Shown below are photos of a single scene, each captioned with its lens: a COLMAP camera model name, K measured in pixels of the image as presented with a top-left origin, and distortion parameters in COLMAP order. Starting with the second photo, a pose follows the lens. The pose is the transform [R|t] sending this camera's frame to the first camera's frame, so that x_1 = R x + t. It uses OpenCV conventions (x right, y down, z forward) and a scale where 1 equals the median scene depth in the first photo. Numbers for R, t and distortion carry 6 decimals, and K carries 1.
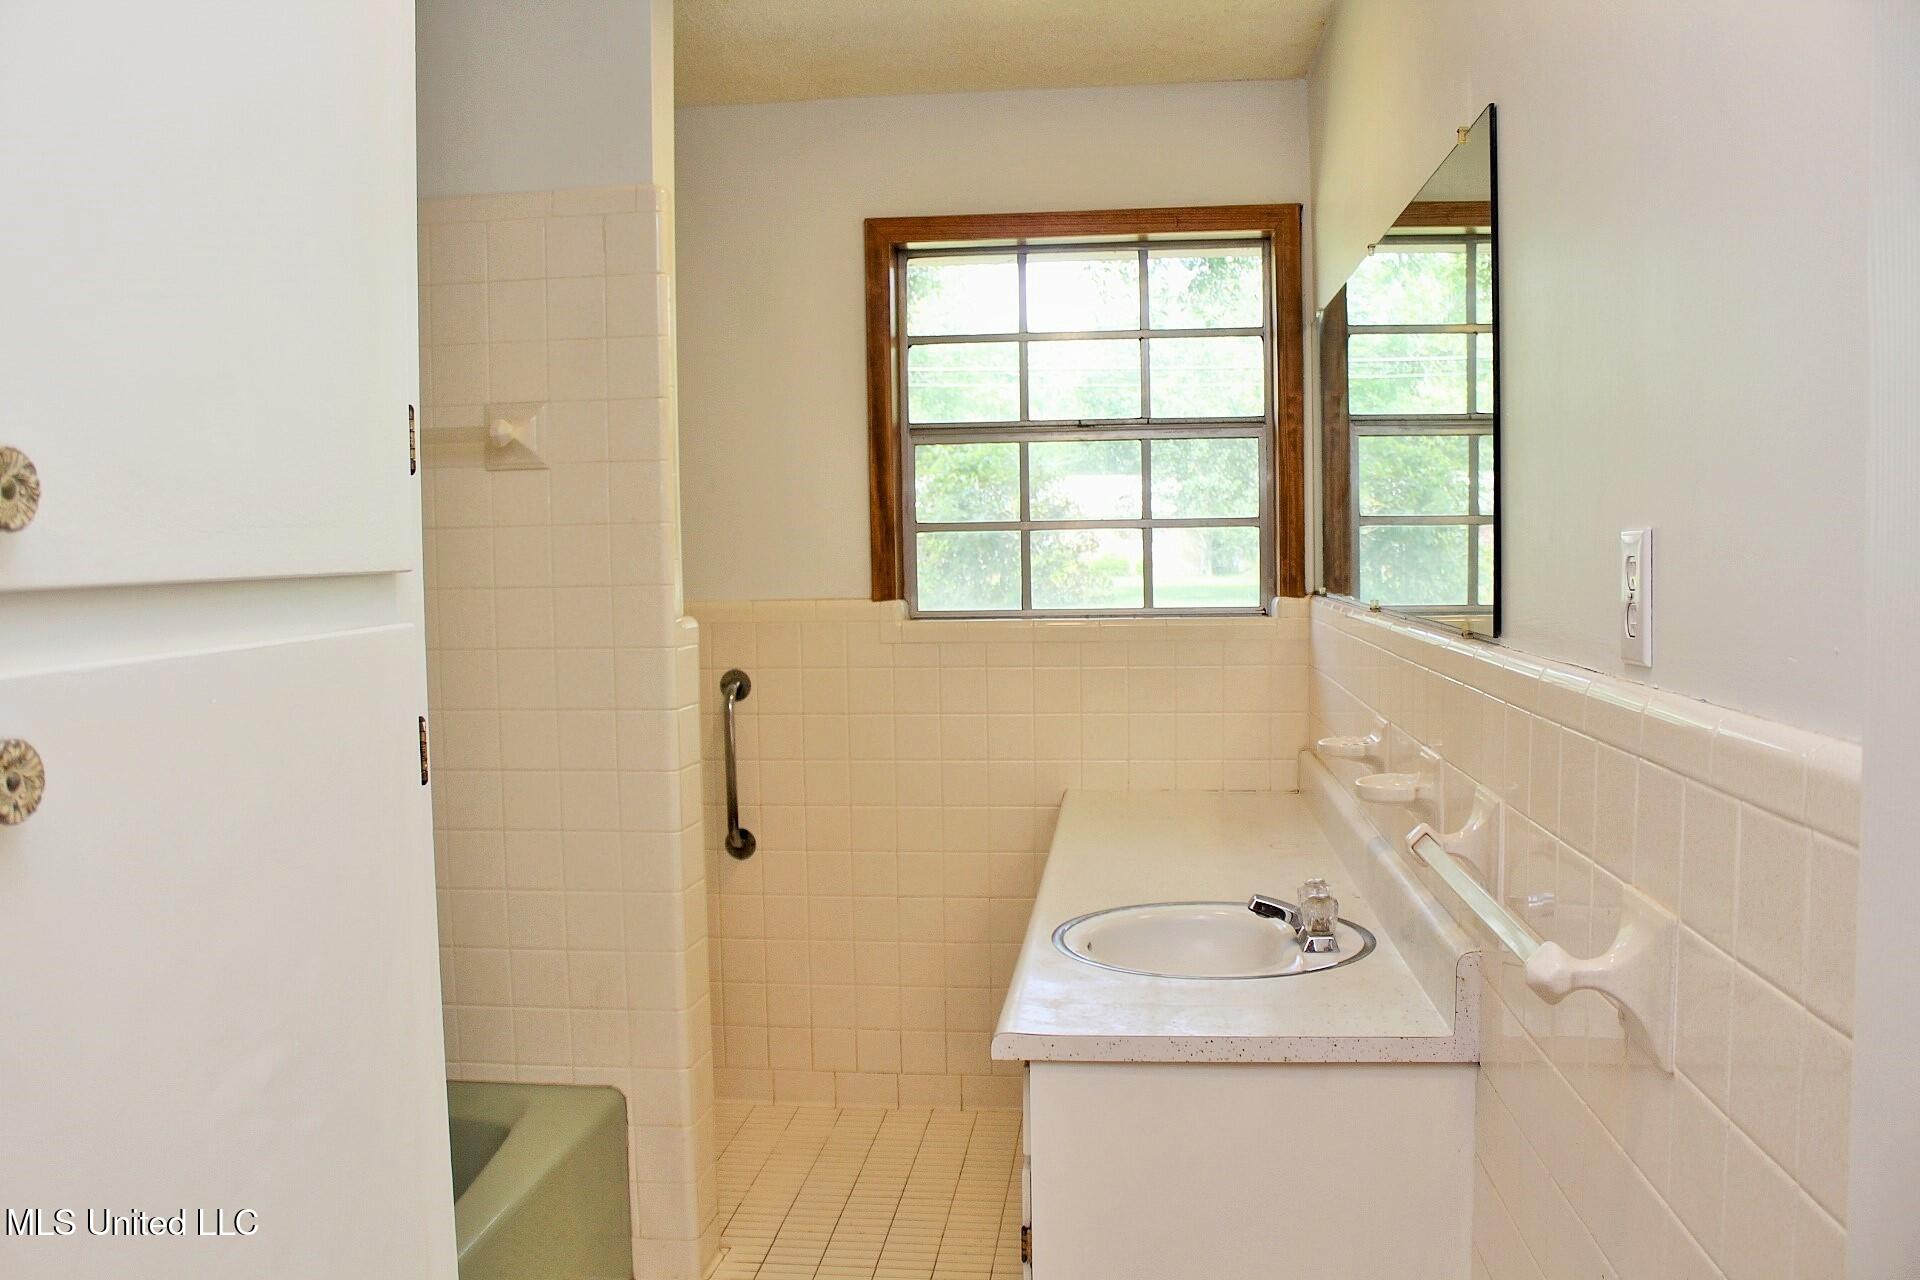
lens RADIAL K [[1783.6, 0, 960.0], [0, 1783.6, 640.0], [0, 0, 1]] dist [-0.170900, 0.184130]
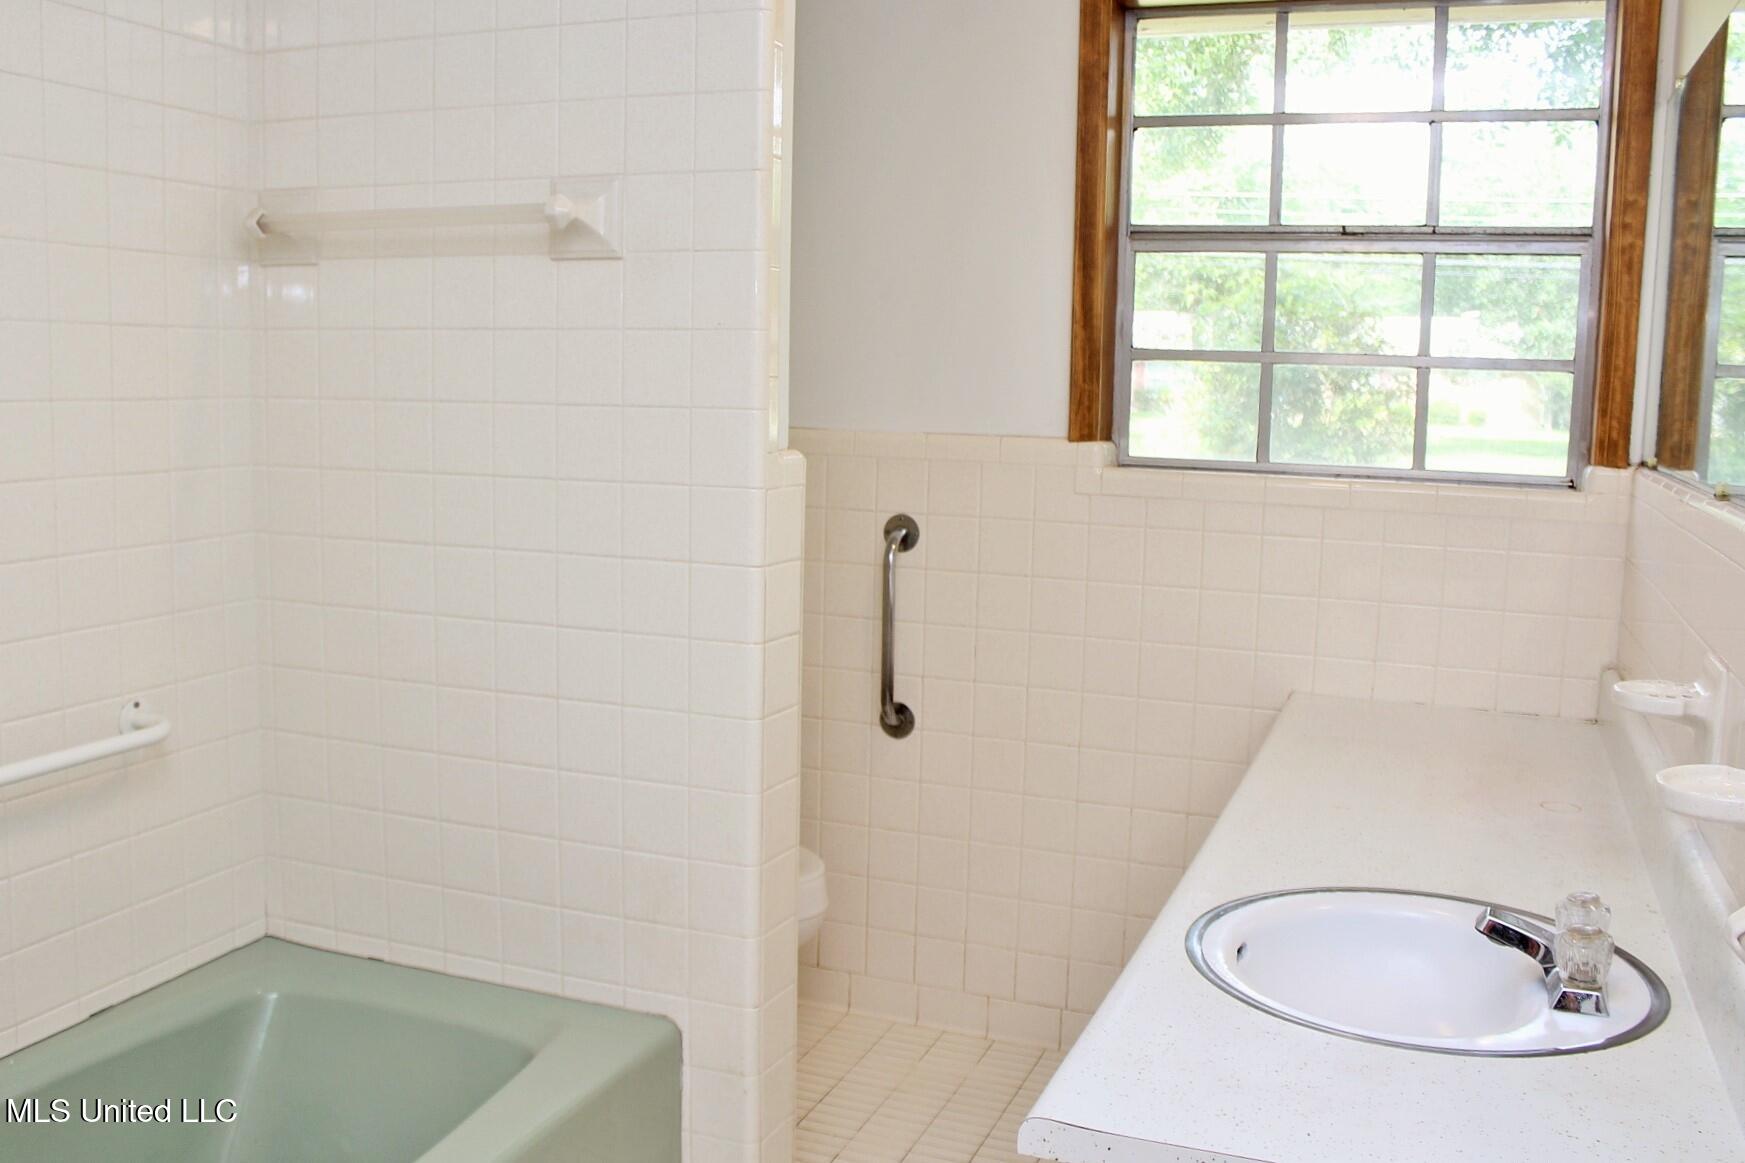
lens RADIAL K [[1621.0, 0, 872.5], [0, 1621.0, 581.5], [0, 0, 1]] dist [-0.170900, 0.184130]
pose [[0.961078, 0.074317, -0.266095, 0.066414], [-0.054539, 0.995223, 0.080972, -0.012960], [0.270841, -0.063308, 0.960540, 0.262804]]
